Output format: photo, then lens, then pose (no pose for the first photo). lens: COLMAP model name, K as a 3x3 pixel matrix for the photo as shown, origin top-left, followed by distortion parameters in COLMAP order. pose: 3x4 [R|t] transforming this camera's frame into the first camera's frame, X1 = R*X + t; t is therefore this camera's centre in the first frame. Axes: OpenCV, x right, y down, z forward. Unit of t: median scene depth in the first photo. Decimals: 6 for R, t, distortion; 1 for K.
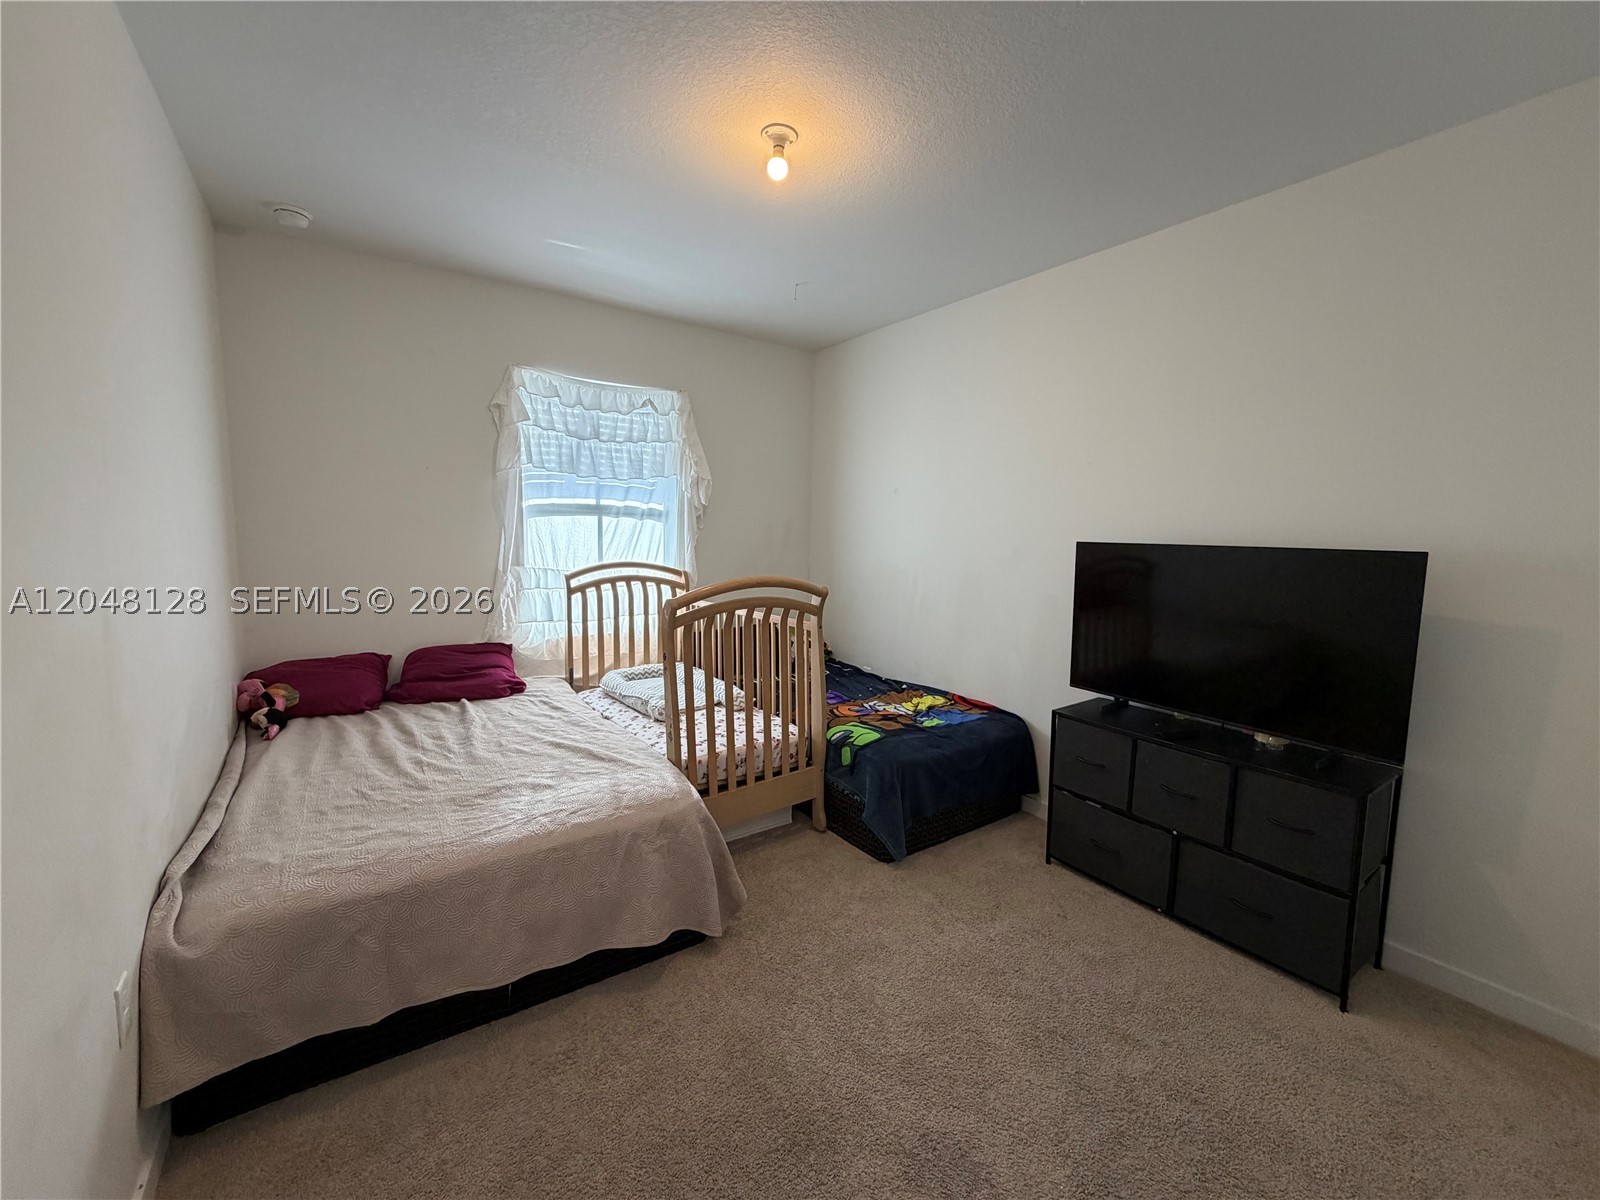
lens RADIAL K [[639.4, 0, 797.1], [0, 639.4, 598.3], [0, 0, 1]] dist [0.001159, 0.000259]
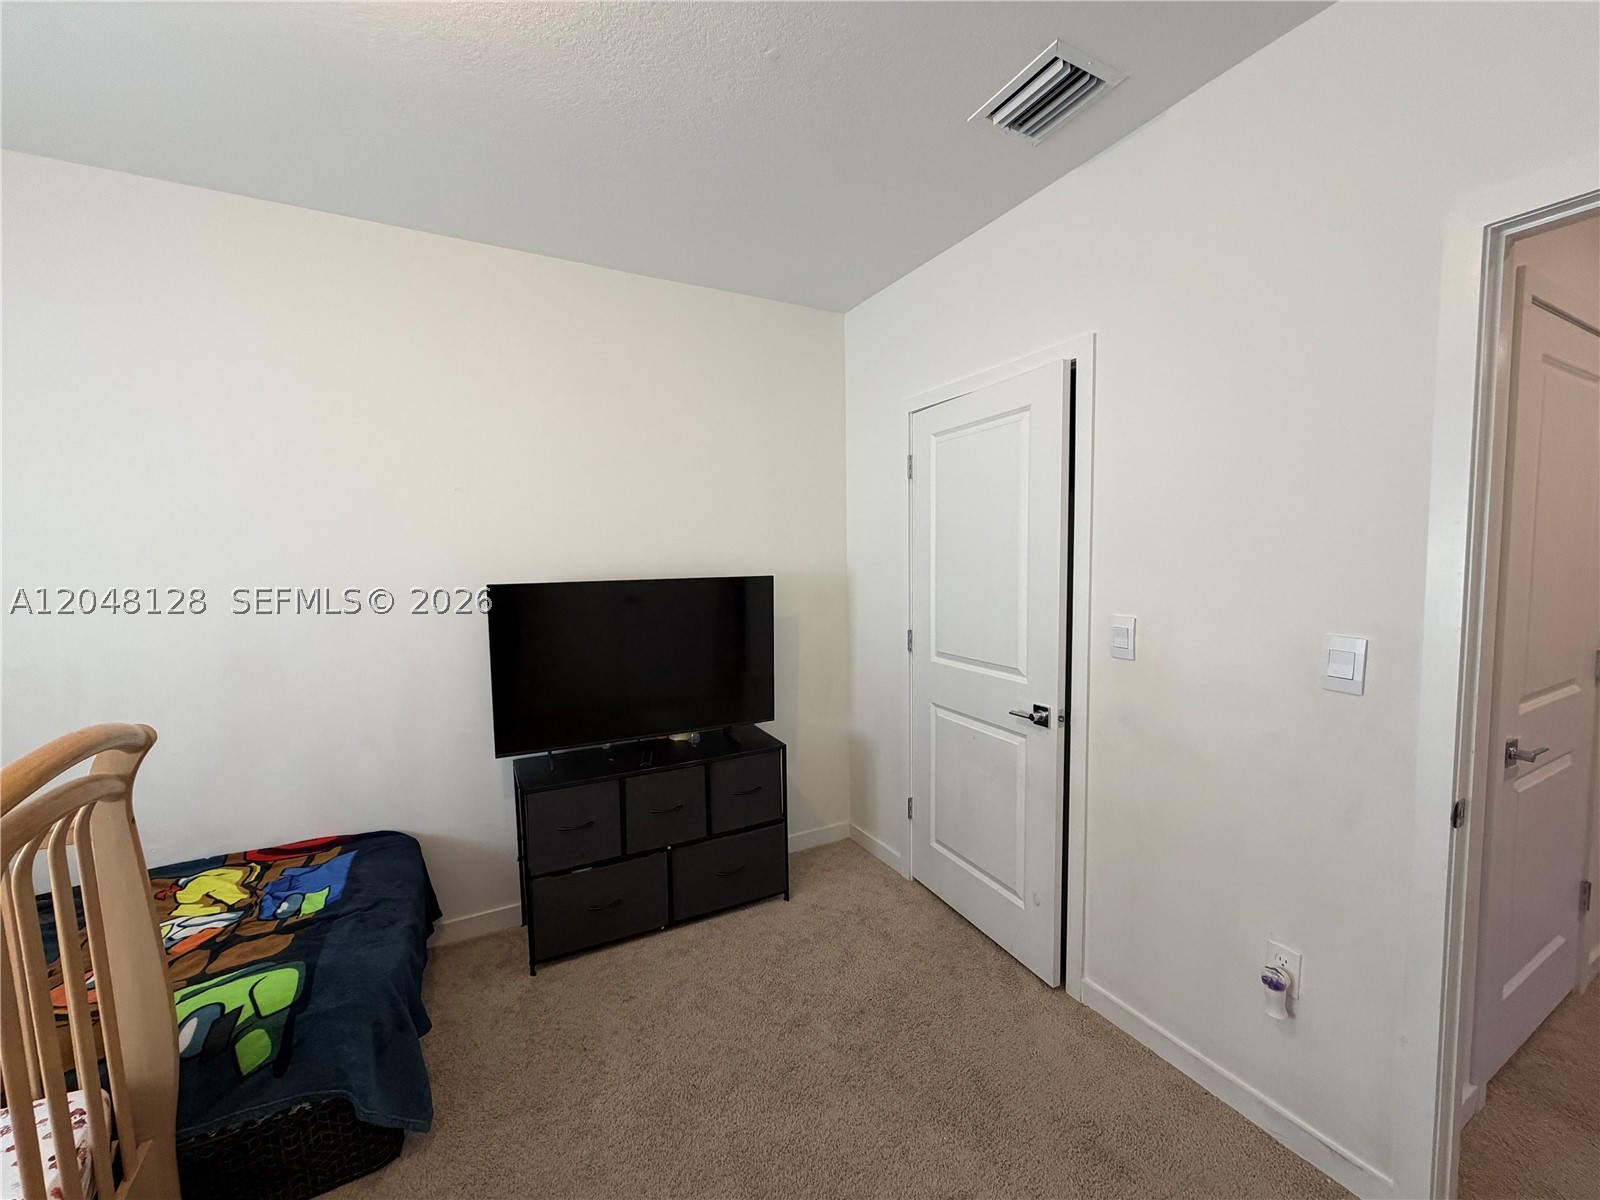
lens RADIAL K [[620.1, 0, 809.8], [0, 620.1, 600.3], [0, 0, 1]] dist [-0.000456, -0.000036]
pose [[0.122724, -0.083448, 0.988926, -0.322232], [0.131129, 0.989086, 0.067188, -0.070846], [-0.983740, 0.121431, 0.132327, 0.501817]]
